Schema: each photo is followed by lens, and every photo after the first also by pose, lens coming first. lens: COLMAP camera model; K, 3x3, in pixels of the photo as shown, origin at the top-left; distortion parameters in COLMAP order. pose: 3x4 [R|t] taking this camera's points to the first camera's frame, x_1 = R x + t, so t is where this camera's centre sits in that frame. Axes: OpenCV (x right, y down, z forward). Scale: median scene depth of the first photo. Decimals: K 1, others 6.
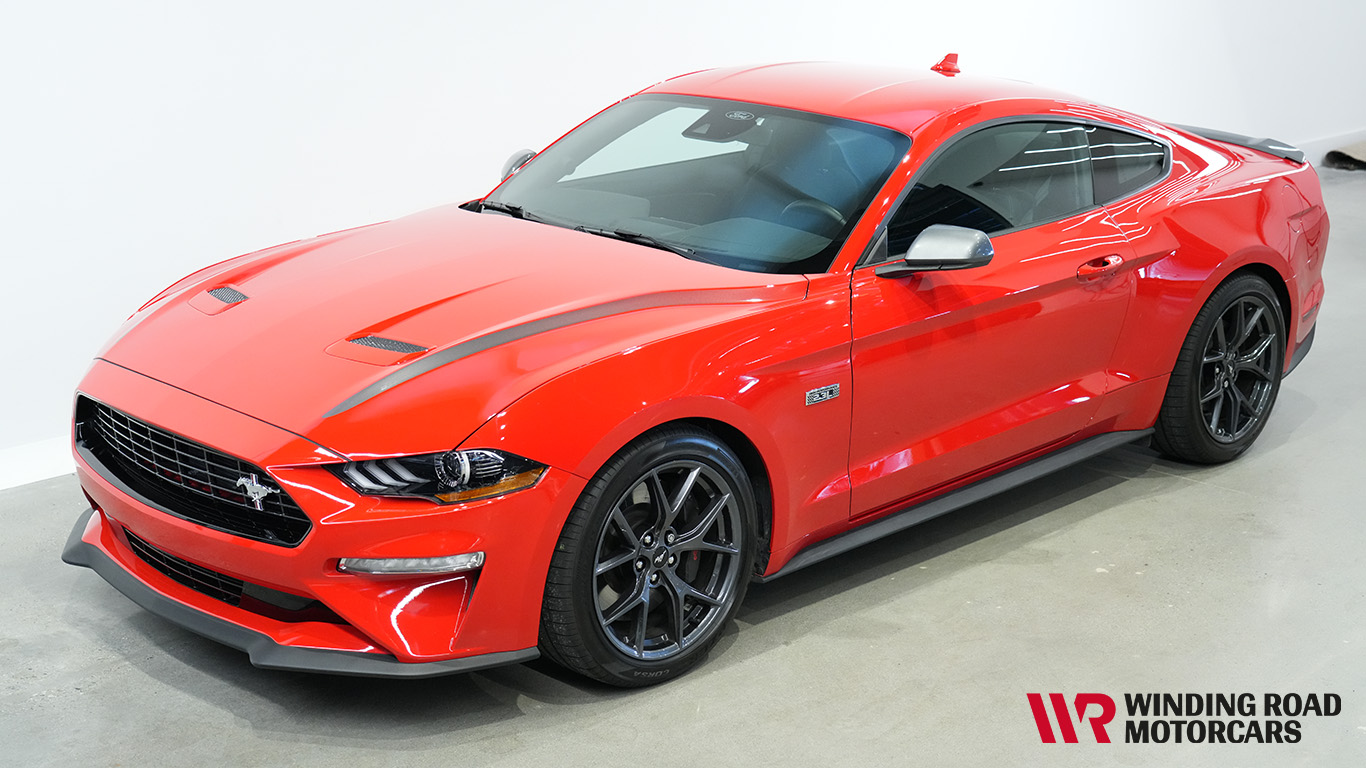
lens RADIAL K [[1945.7, 0, 694.4], [0, 1945.7, 380.1], [0, 0, 1]] dist [-0.013018, 0.000000]
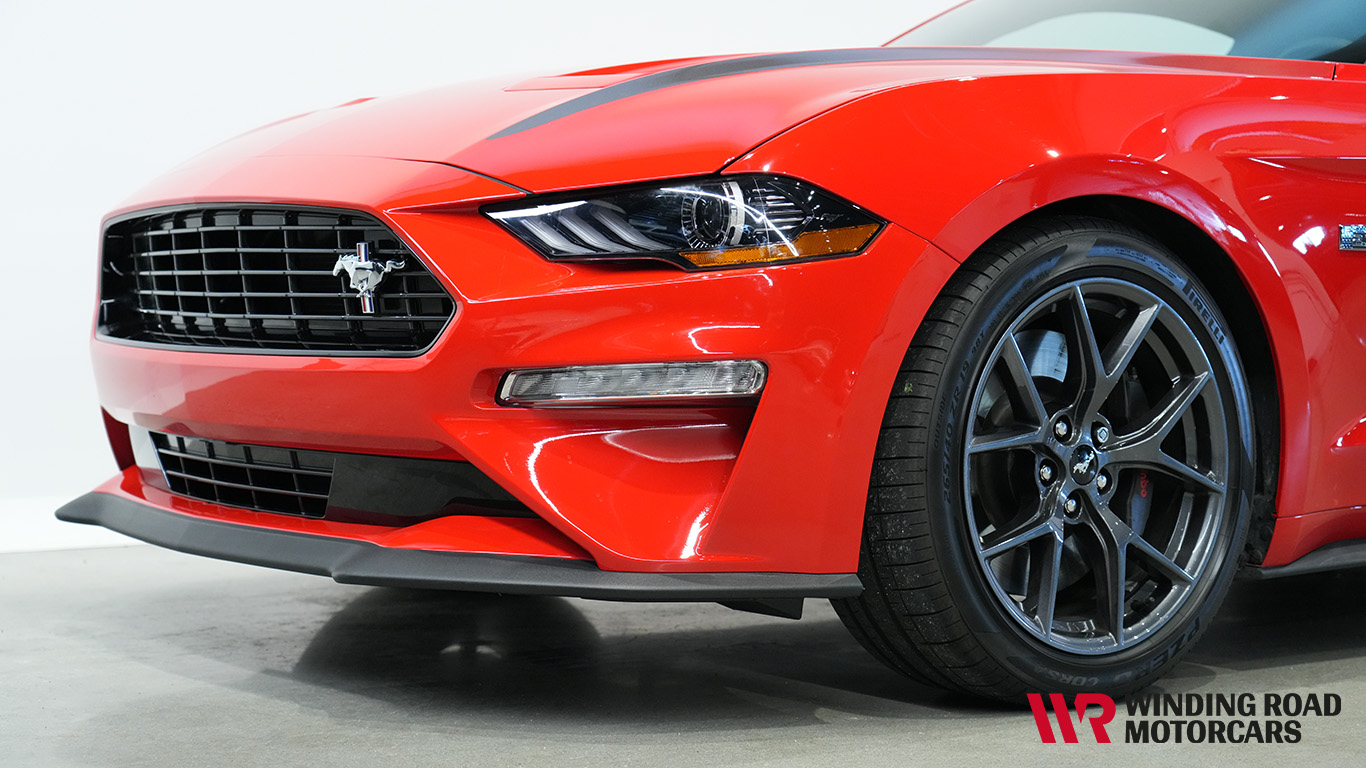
lens RADIAL K [[2370.5, 0, 679.2], [0, 2370.5, 389.0], [0, 0, 1]] dist [-0.025600, 0.000000]
pose [[0.989889, 0.008120, -0.141610, -0.035404], [-0.041952, 0.970454, -0.237610, 0.229474], [0.135497, 0.241148, 0.960983, 0.335806]]
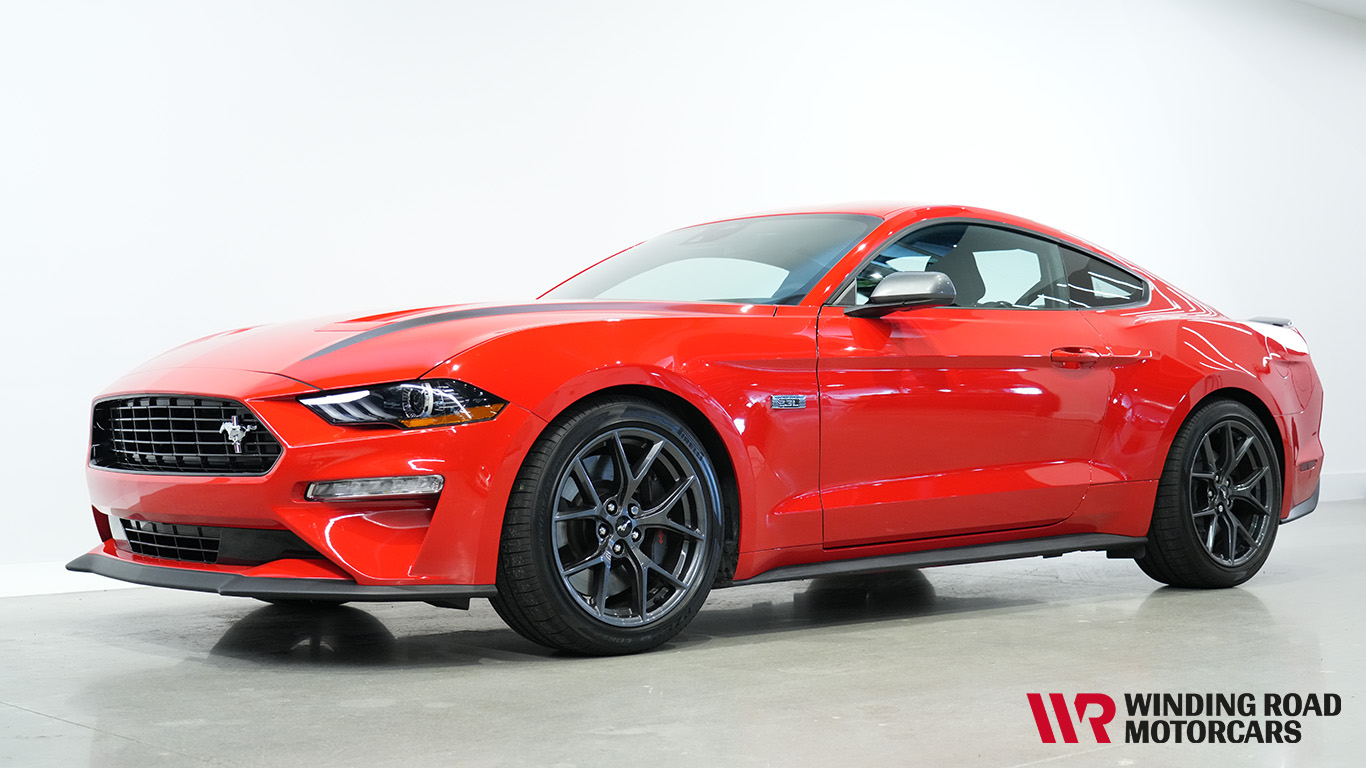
lens RADIAL K [[1872.4, 0, 681.2], [0, 1872.4, 387.1], [0, 0, 1]] dist [0.011771, 0.000000]
pose [[0.997319, -0.013220, -0.071976, 0.084151], [-0.008092, 0.957596, -0.288002, 0.301673], [0.072731, 0.287812, 0.954921, 0.031261]]
